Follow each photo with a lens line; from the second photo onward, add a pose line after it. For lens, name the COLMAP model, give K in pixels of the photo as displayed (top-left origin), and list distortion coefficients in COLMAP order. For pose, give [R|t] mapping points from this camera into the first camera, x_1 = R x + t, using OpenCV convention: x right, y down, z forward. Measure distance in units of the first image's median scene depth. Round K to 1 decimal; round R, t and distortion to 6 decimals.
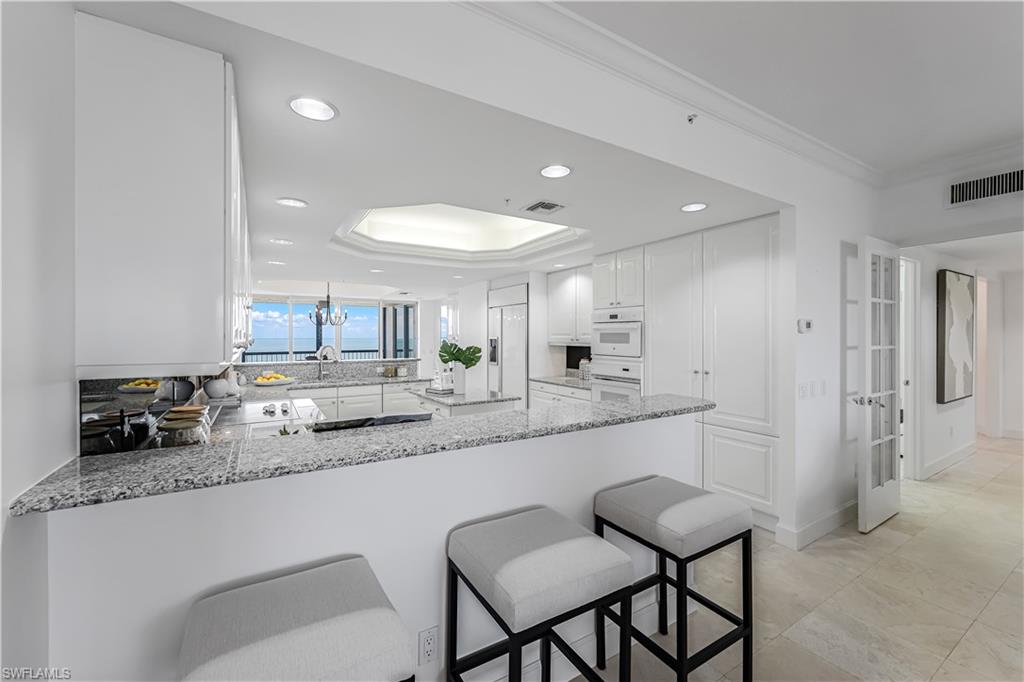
lens RADIAL K [[419.1, 0, 509.9], [0, 419.1, 340.5], [0, 0, 1]] dist [0.009444, 0.000065]
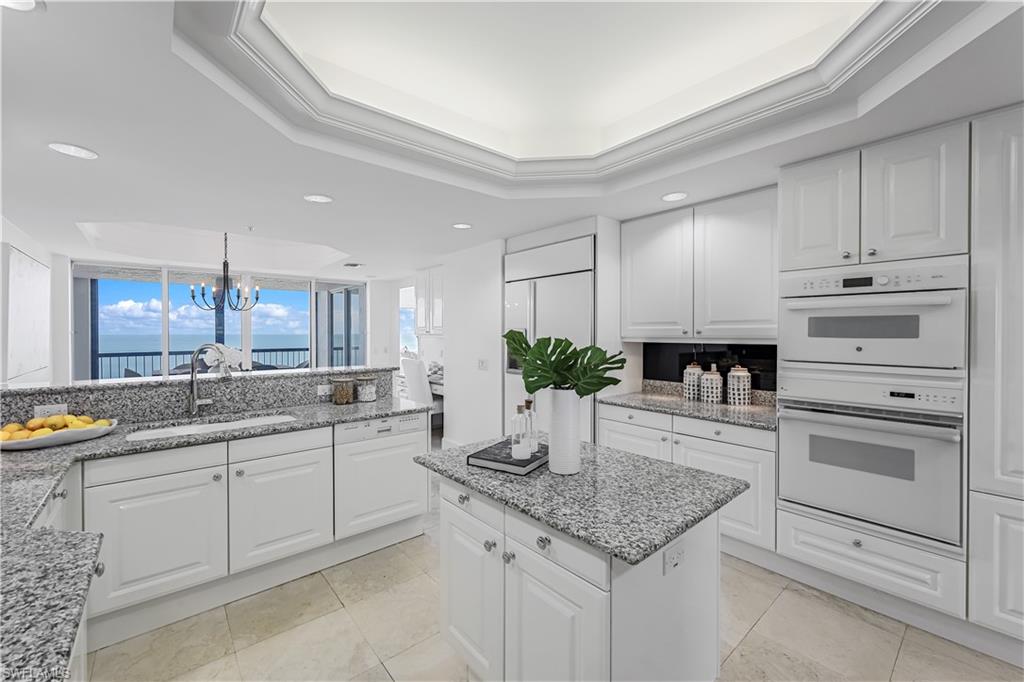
lens RADIAL K [[419.1, 0, 515.7], [0, 419.1, 336.4], [0, 0, 1]] dist [0.009444, 0.000065]
pose [[0.985853, -0.001511, 0.167603, -0.162948], [0.001466, 0.999999, 0.000397, 0.003020], [-0.167604, -0.000146, 0.985854, 0.447948]]
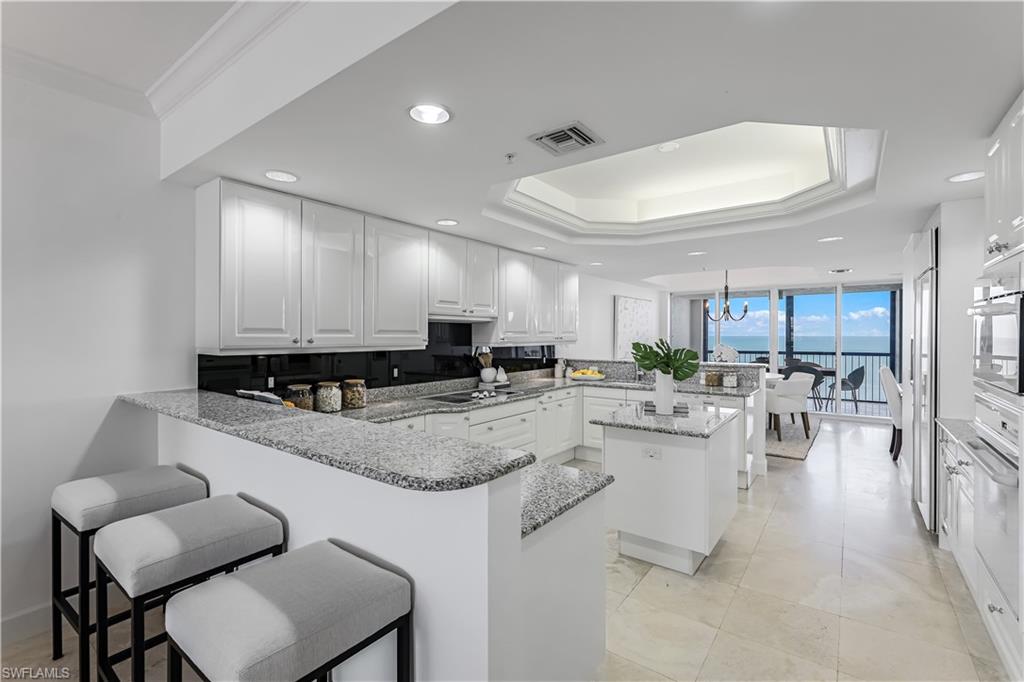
lens RADIAL K [[459.6, 0, 487.1], [0, 459.6, 339.5], [0, 0, 1]] dist [0.005217, 0.000557]
pose [[0.352679, 0.010039, -0.935690, 0.375762], [-0.006583, 0.999944, 0.008248, -0.004612], [0.935721, 0.003250, 0.352726, 0.302644]]
